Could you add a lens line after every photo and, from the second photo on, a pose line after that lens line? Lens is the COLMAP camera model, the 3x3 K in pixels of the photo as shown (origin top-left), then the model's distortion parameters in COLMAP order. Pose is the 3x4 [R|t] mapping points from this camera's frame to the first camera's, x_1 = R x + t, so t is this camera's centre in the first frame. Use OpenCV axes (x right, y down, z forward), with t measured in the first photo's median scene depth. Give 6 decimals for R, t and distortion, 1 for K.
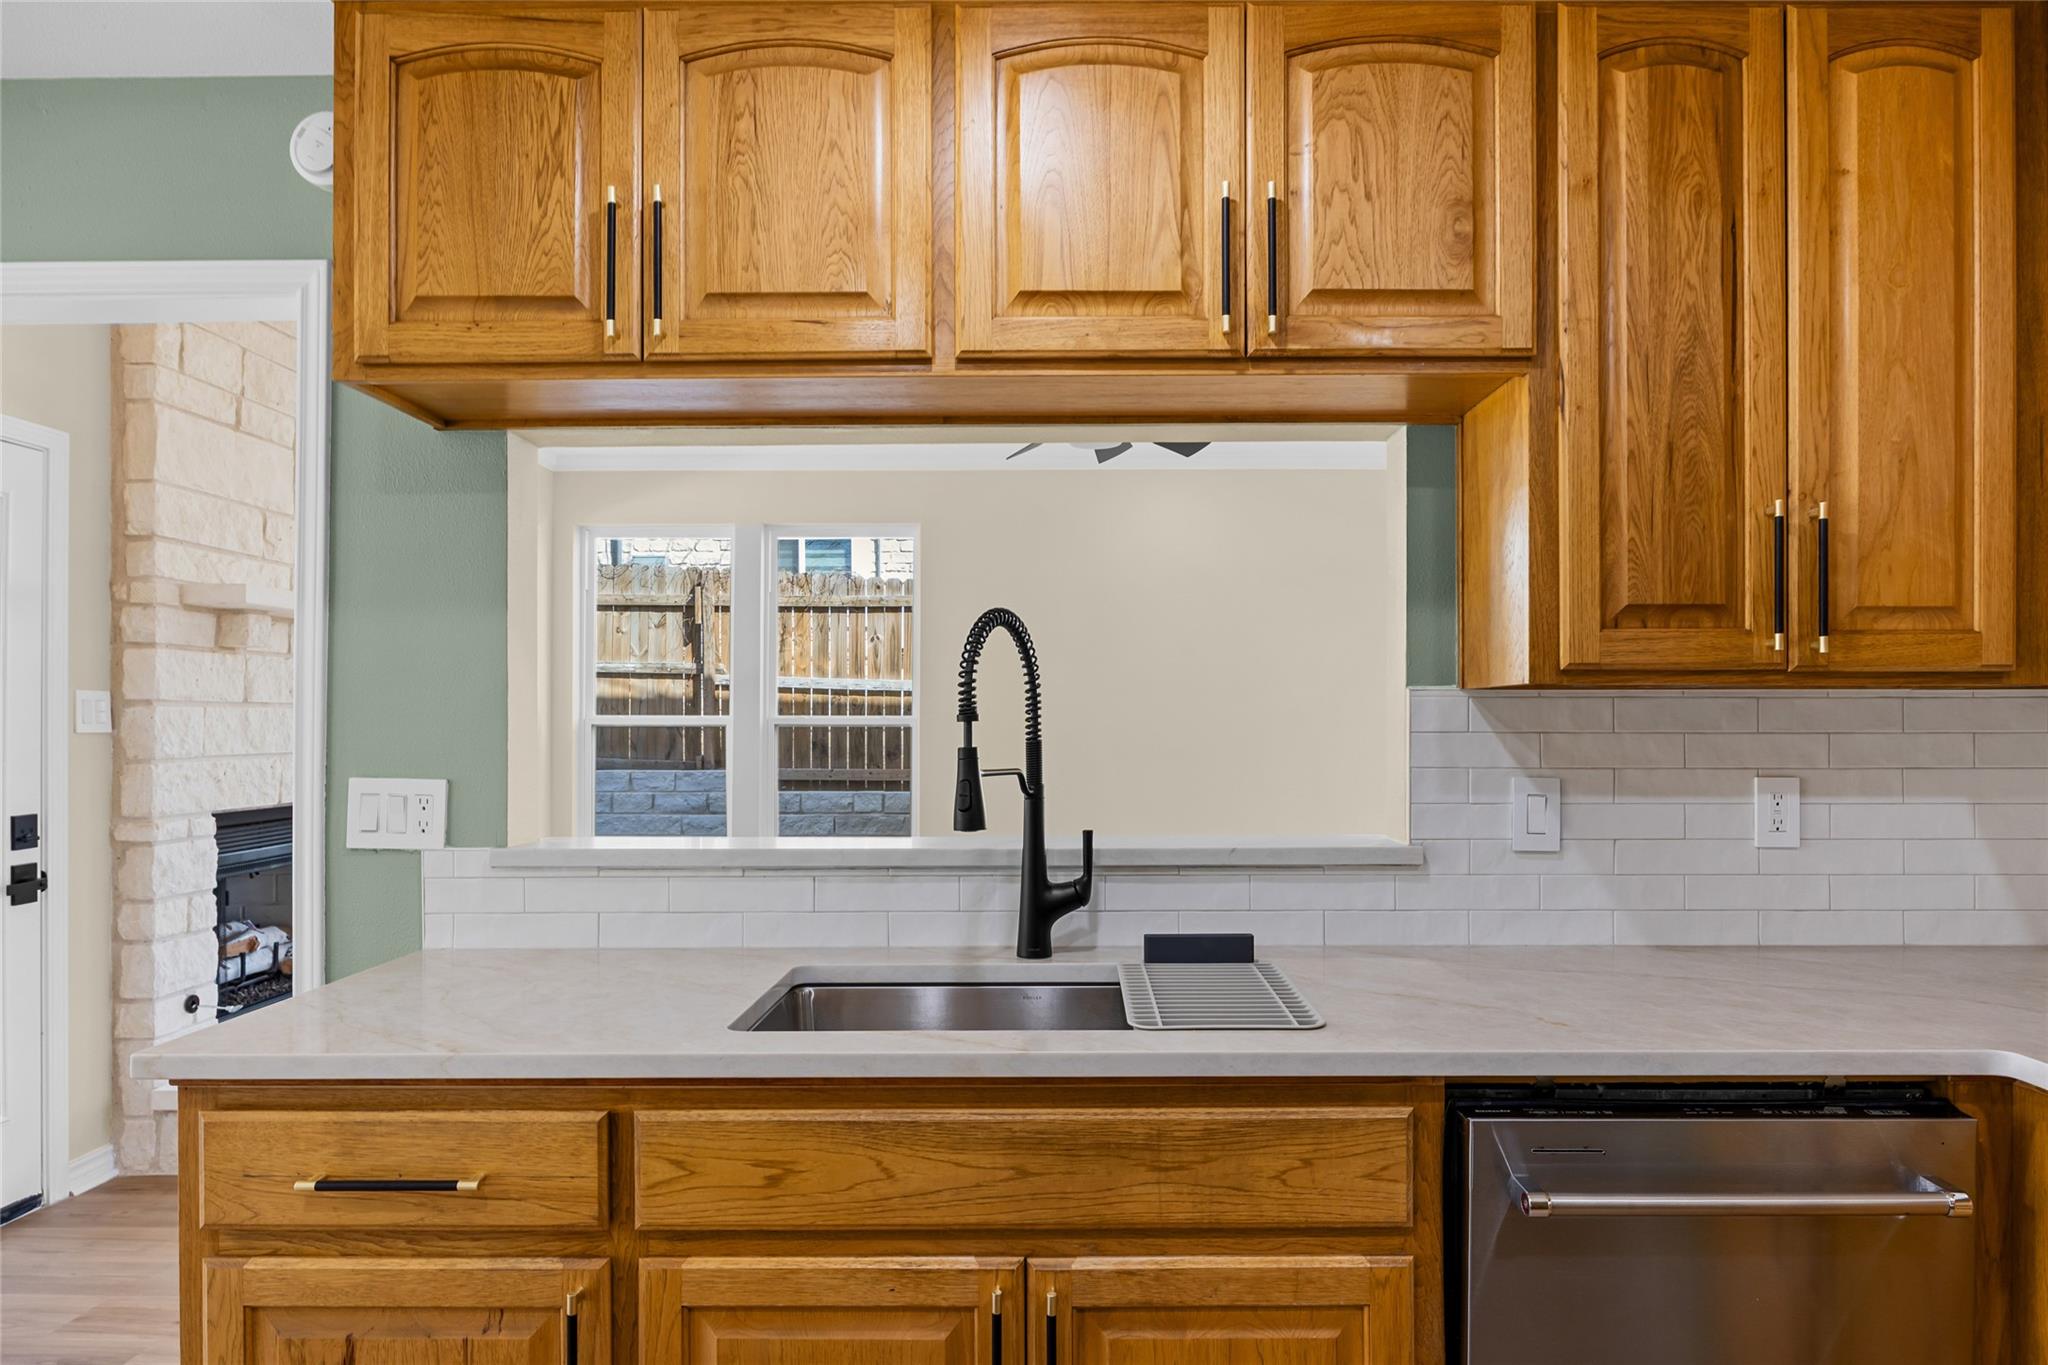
lens RADIAL K [[1192.7, 0, 1061.7], [0, 1192.7, 720.0], [0, 0, 1]] dist [-0.003395, 0.000254]
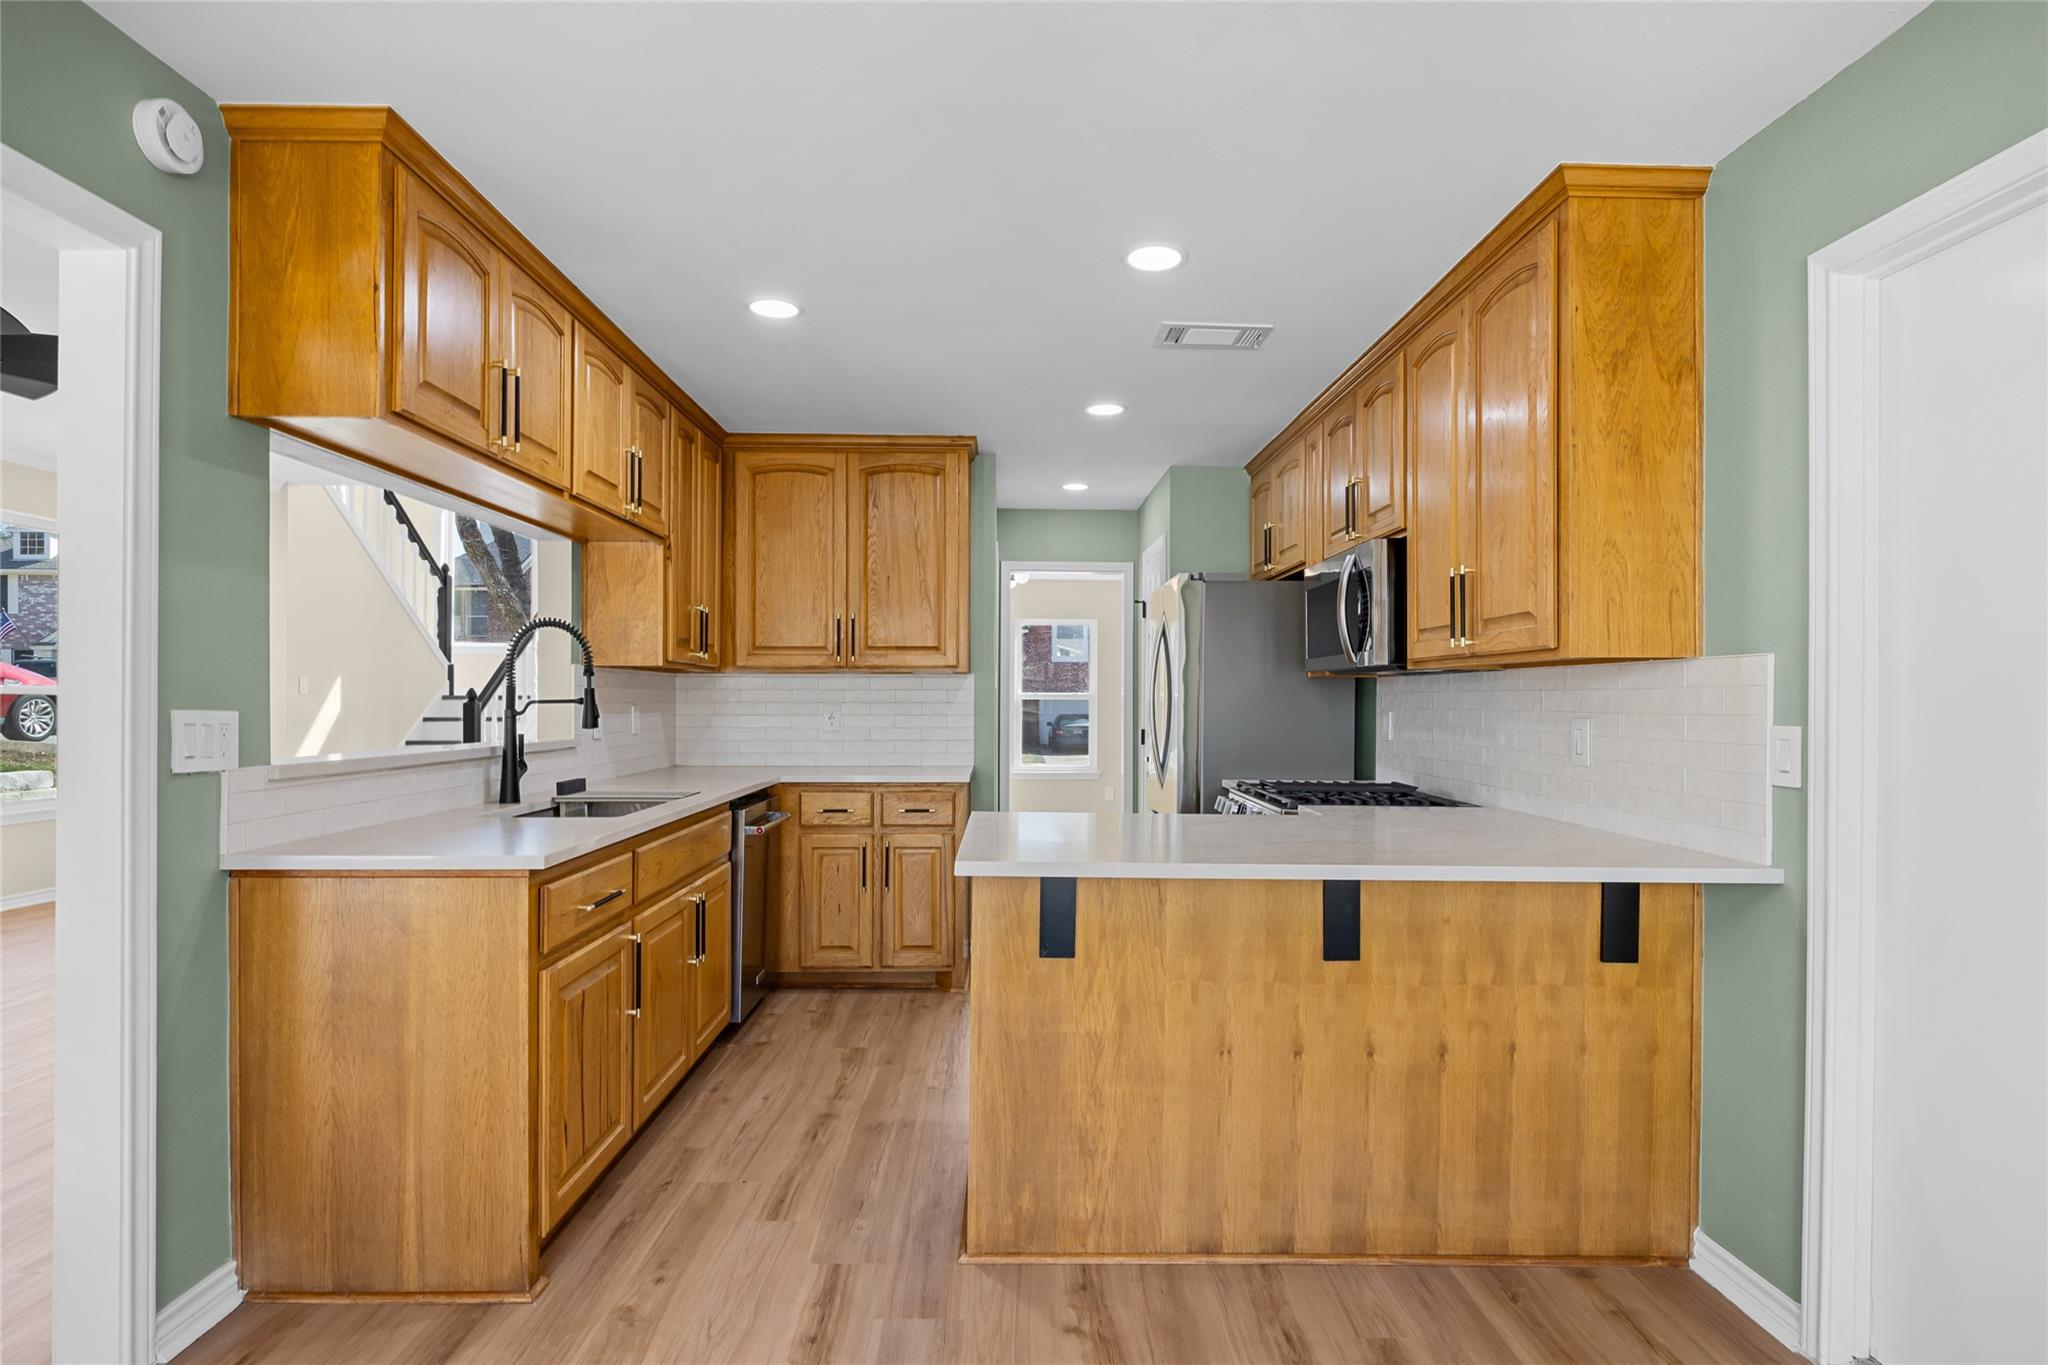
lens RADIAL K [[1031.3, 0, 1026.4], [0, 1031.3, 698.0], [0, 0, 1]] dist [-0.003492, -0.000381]
pose [[-0.024841, 0.004050, 0.999683, -1.583789], [-0.008844, 0.999952, -0.004271, 0.034661], [-0.999652, -0.008947, -0.024804, 0.235742]]
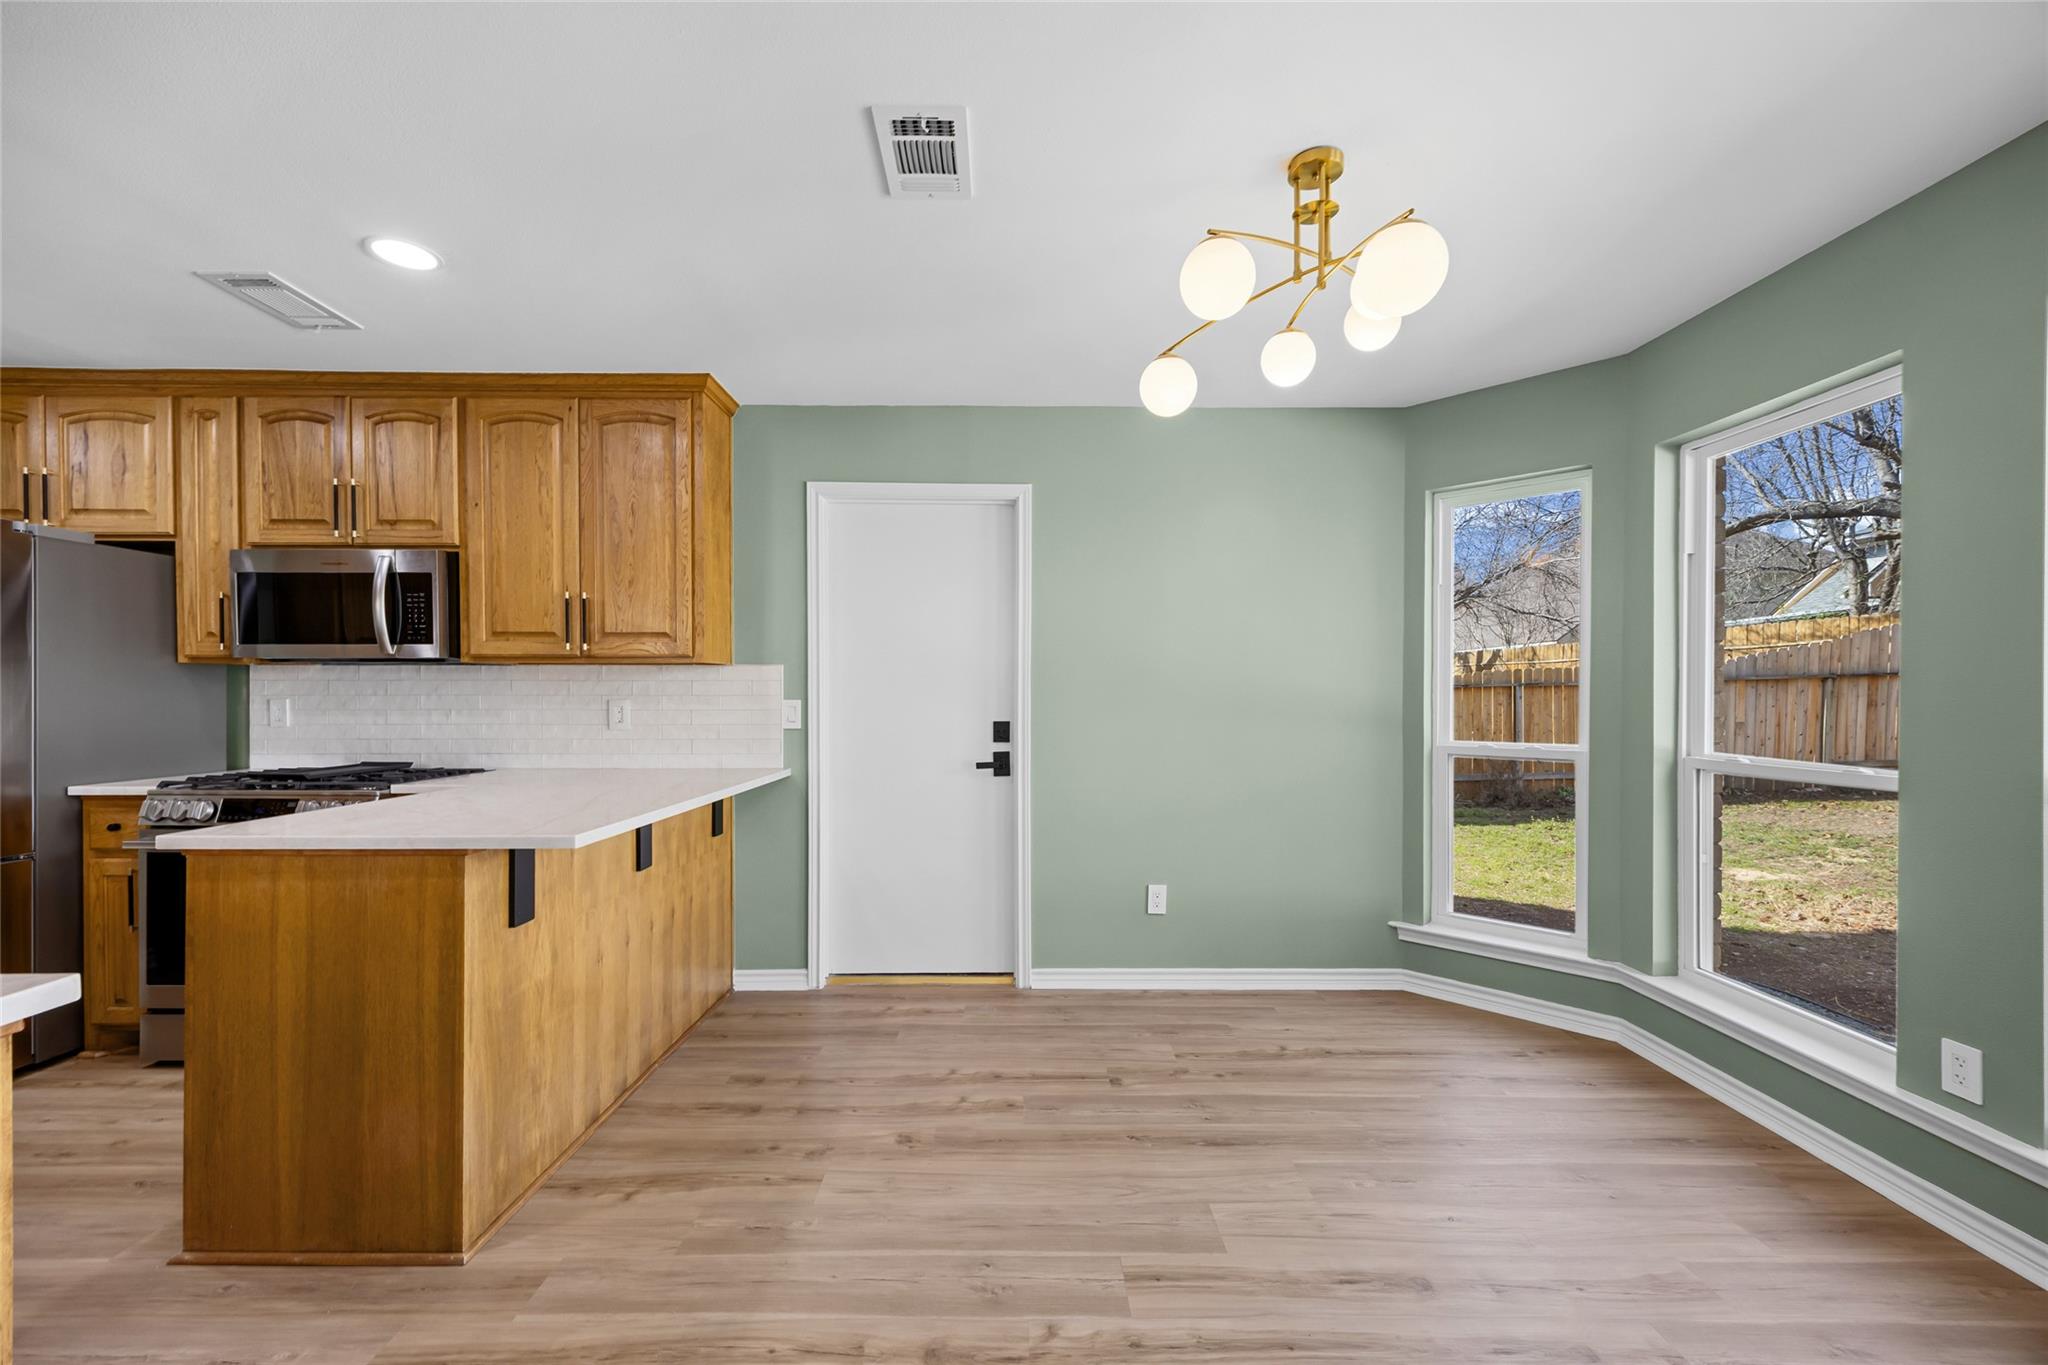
lens RADIAL K [[817.2, 0, 1022.1], [0, 817.2, 694.5], [0, 0, 1]] dist [0.001186, 0.000012]
pose [[-0.999931, 0.003051, -0.011334, -1.047702], [0.003015, 0.999990, 0.003198, 0.037329], [0.011344, 0.003164, -0.999931, 1.149615]]
